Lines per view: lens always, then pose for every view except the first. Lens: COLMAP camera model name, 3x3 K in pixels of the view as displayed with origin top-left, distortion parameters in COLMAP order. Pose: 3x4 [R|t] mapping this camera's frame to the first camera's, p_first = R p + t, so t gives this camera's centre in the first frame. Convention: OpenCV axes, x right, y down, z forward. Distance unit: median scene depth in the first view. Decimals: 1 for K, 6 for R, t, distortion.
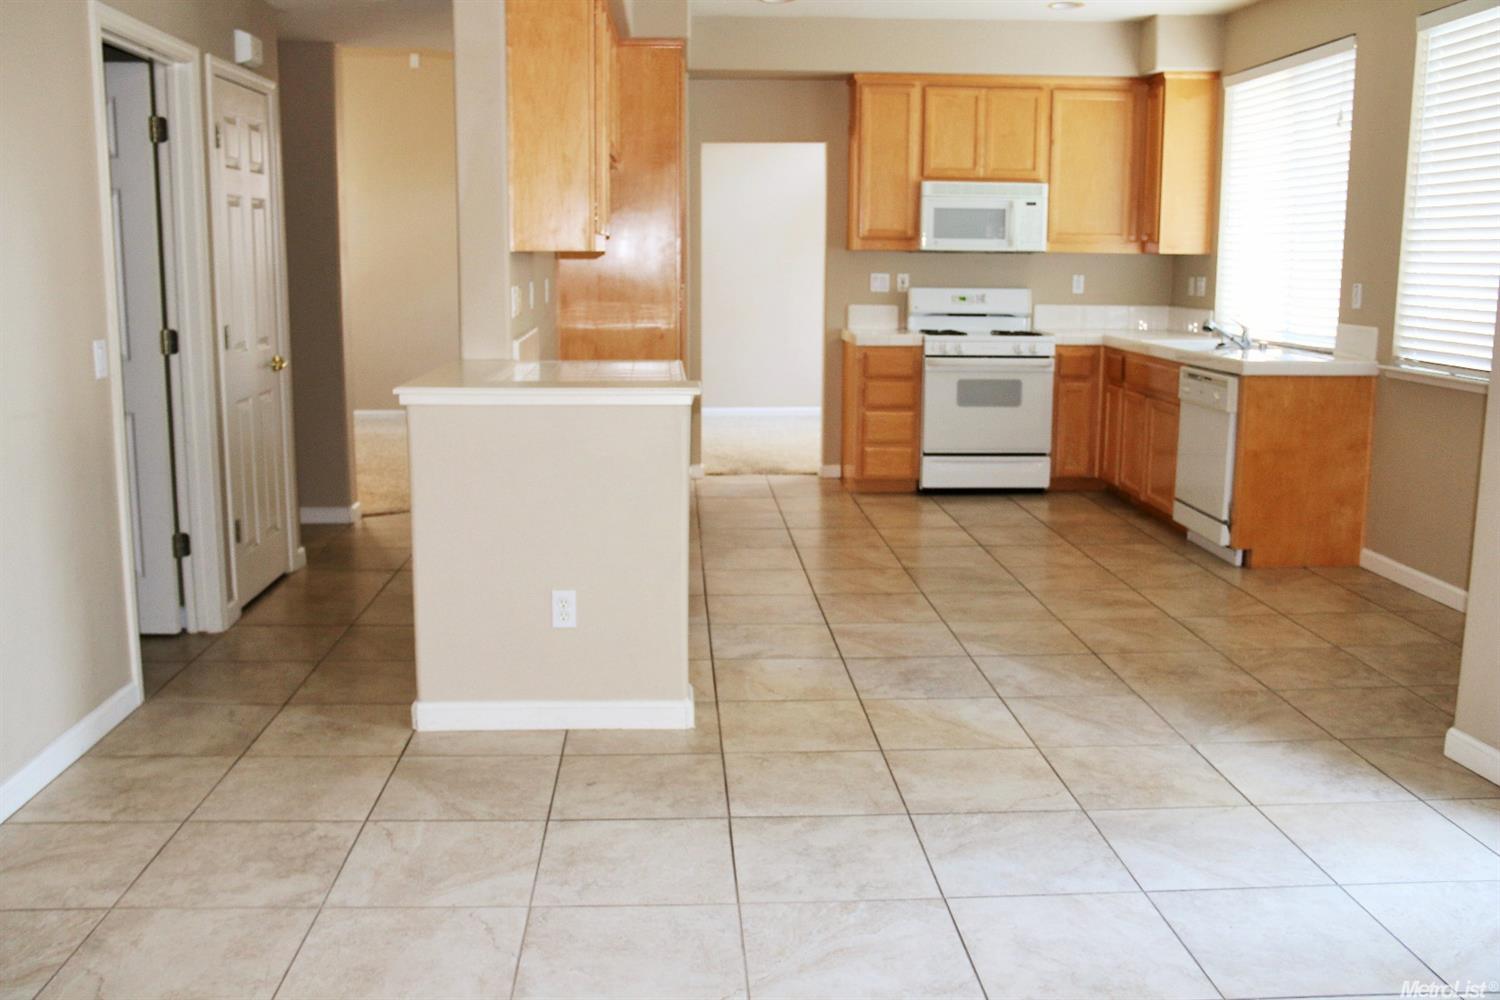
lens RADIAL K [[1353.4, 0, 750.0], [0, 1353.4, 500.0], [0, 0, 1]] dist [-0.003395, 0.000095]
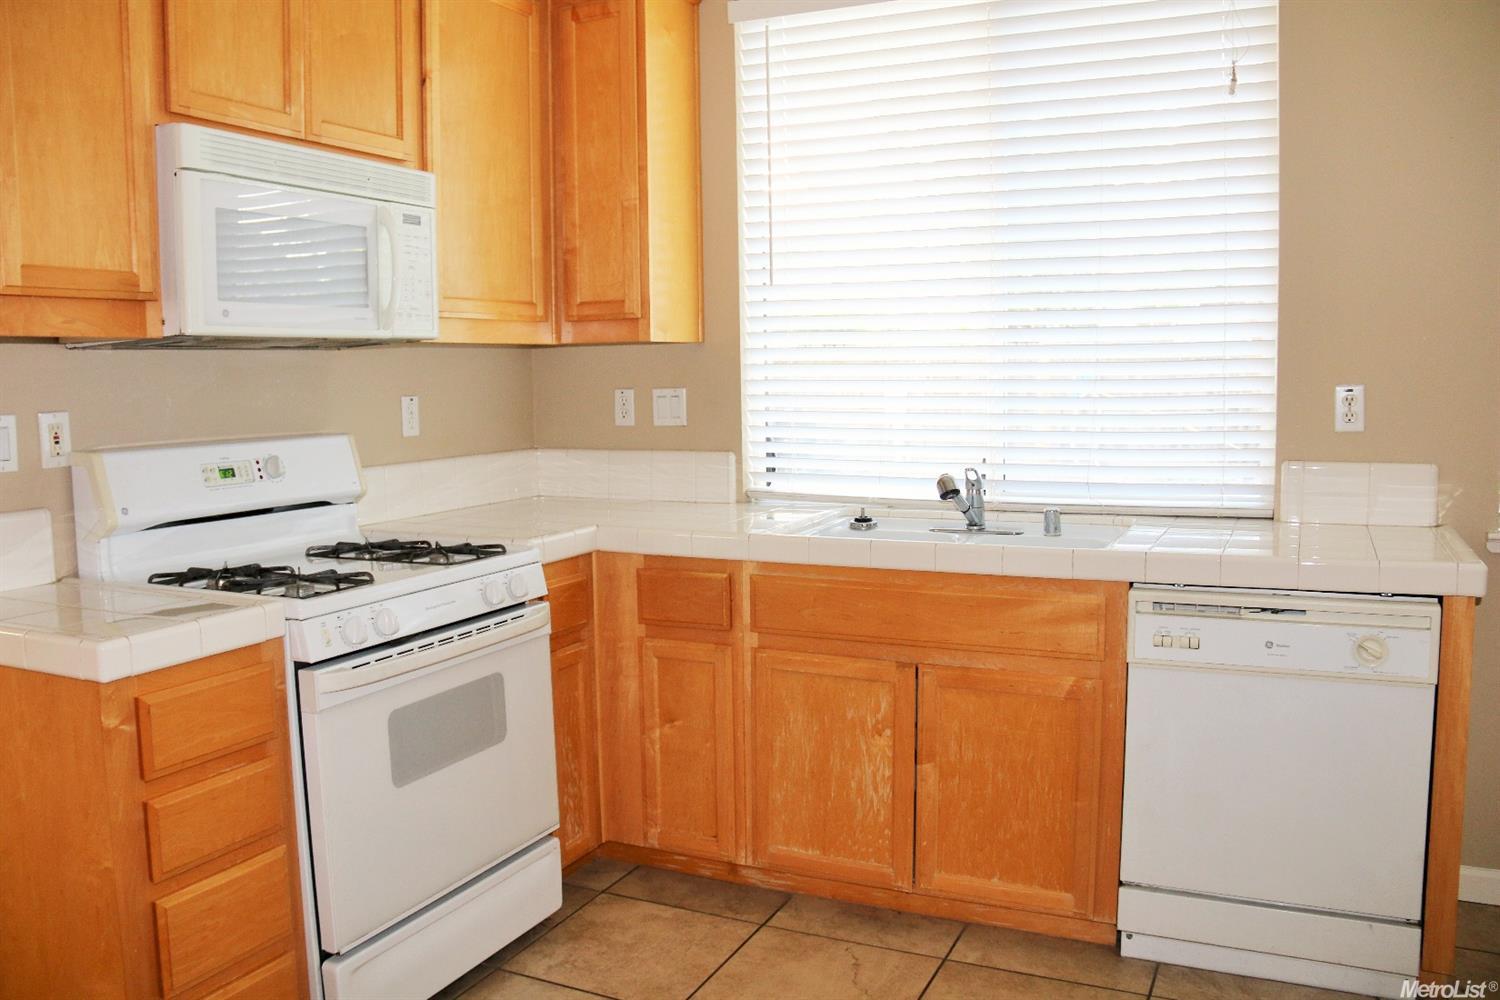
lens RADIAL K [[1246.1, 0, 726.7], [0, 1246.1, 497.4], [0, 0, 1]] dist [-0.108424, 0.001224]
pose [[0.481956, -0.106693, 0.869675, -0.066880], [0.177462, 0.983874, 0.022357, -0.131692], [-0.858036, 0.143559, 0.493117, 0.758242]]
